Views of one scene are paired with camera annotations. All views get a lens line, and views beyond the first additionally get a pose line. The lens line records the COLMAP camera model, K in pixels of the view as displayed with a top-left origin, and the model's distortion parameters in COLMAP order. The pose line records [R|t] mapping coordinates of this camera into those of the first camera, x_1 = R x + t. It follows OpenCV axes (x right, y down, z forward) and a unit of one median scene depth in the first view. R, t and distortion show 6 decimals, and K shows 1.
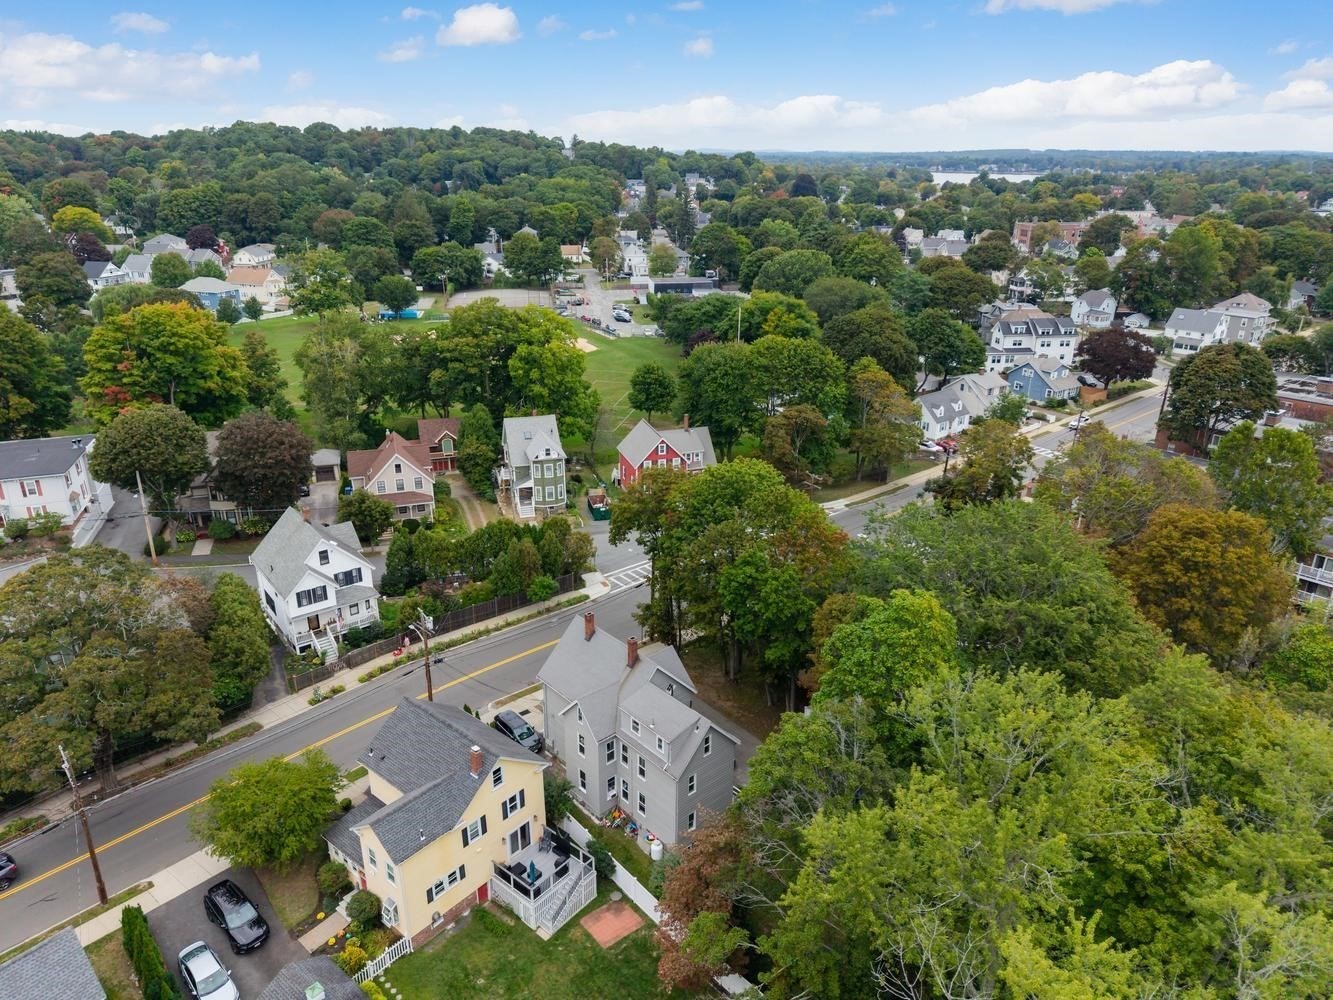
lens RADIAL K [[905.1, 0, 666.5], [0, 905.1, 500.0], [0, 0, 1]] dist [0.014437, 0.000248]
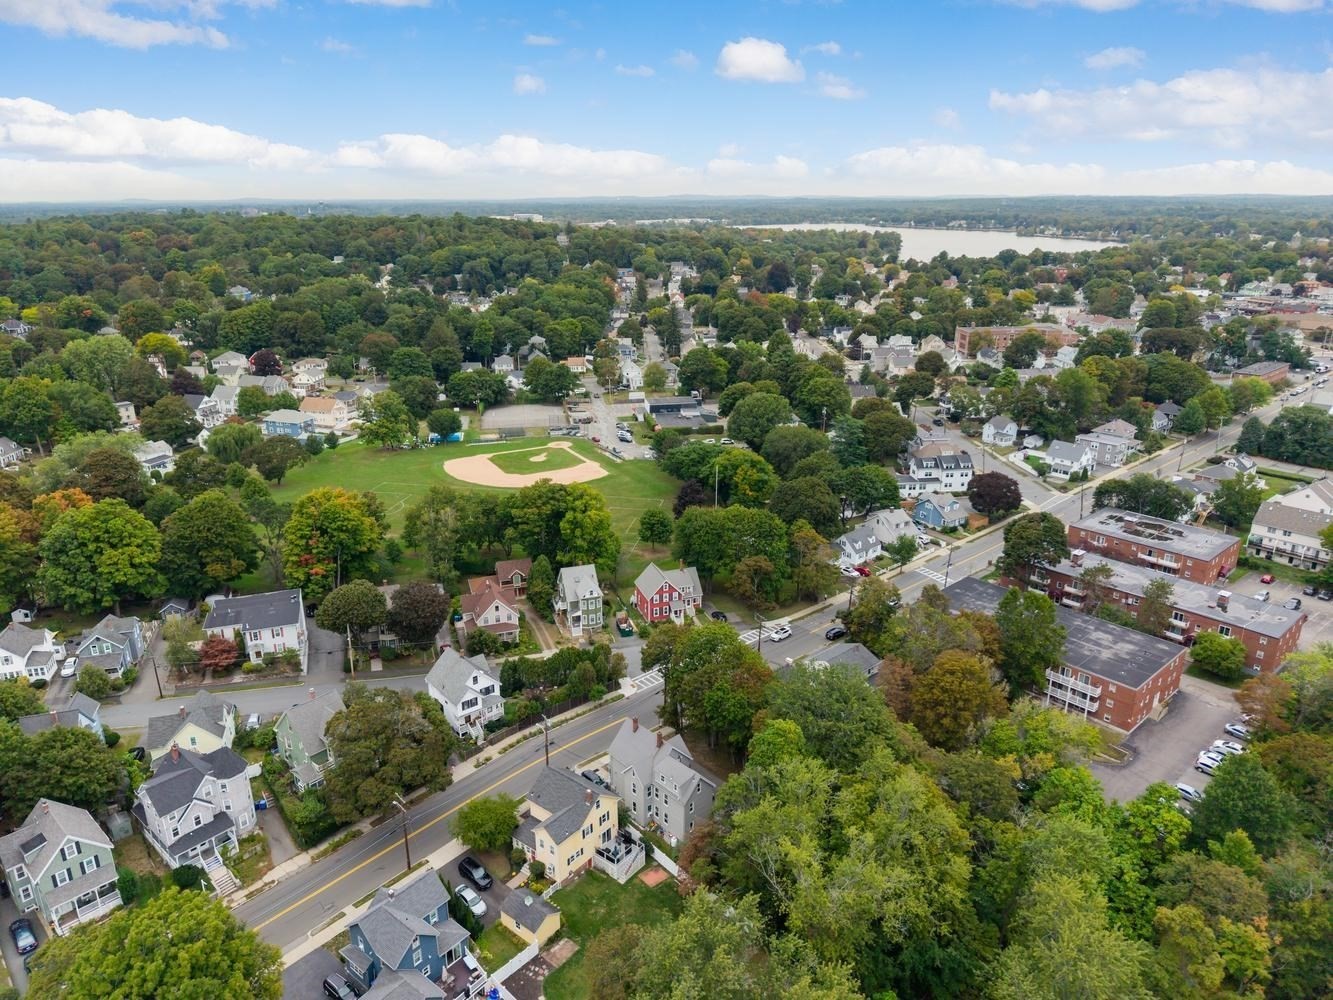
lens RADIAL K [[898.7, 0, 666.5], [0, 898.7, 500.0], [0, 0, 1]] dist [0.068795, -0.104694]
pose [[0.999827, -0.011203, 0.014819, -0.023943], [0.011823, 0.999029, -0.042432, -0.138077], [-0.014329, 0.042600, 0.998989, -0.504122]]
